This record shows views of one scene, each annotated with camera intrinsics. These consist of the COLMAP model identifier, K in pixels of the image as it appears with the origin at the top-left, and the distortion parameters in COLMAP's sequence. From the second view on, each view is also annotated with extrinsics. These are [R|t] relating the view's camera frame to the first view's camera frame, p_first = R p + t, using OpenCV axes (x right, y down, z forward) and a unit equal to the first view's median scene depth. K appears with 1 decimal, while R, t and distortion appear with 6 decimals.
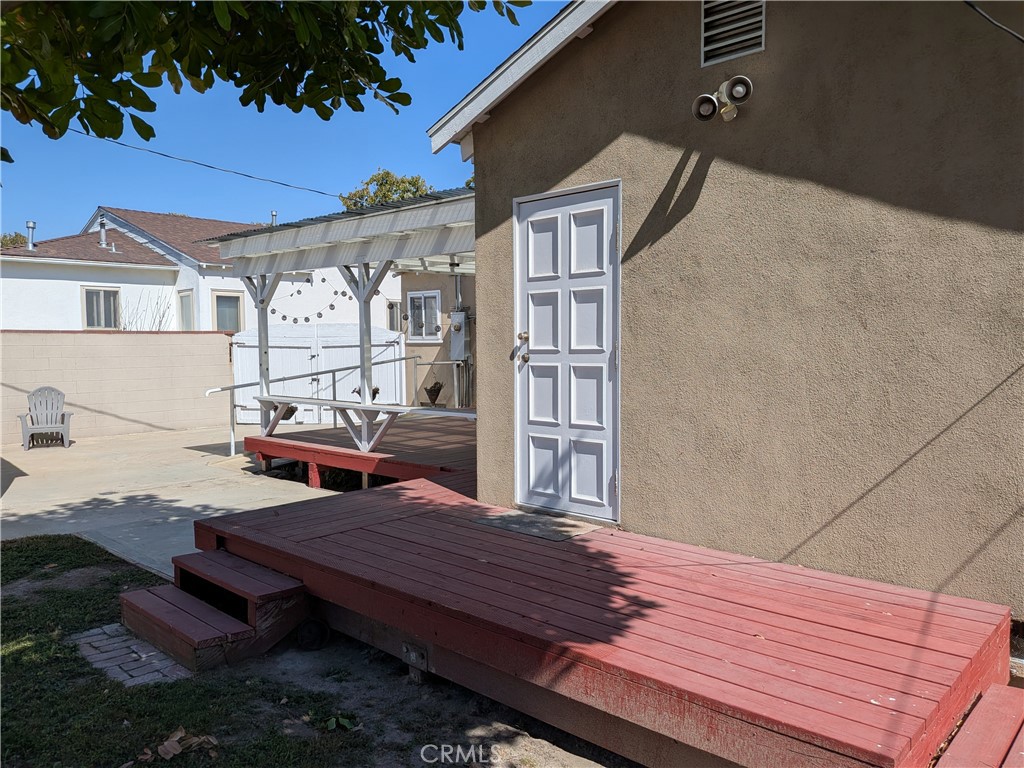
lens RADIAL K [[736.6, 0, 519.2], [0, 736.6, 390.0], [0, 0, 1]] dist [0.001342, -0.015505]
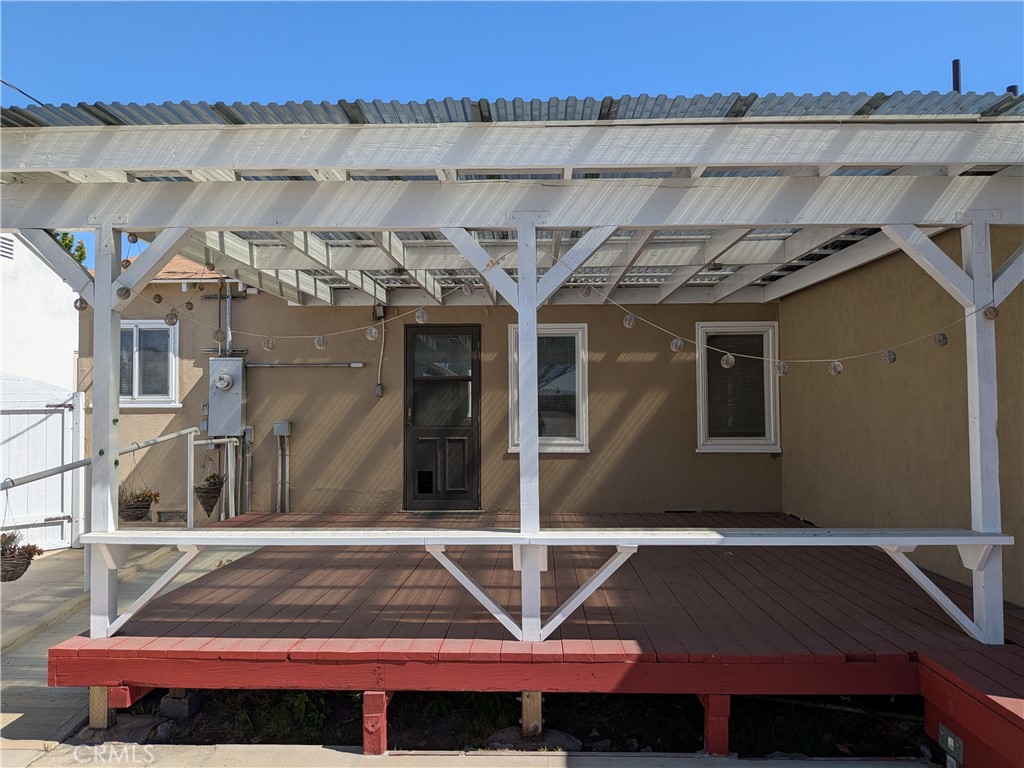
lens RADIAL K [[736.6, 0, 485.2], [0, 736.6, 391.7], [0, 0, 1]] dist [0.001342, -0.015505]
pose [[0.769683, 0.021787, 0.638055, -0.774390], [0.039197, 0.995919, -0.081289, -0.047768], [-0.637222, 0.087577, 0.765688, 0.989165]]
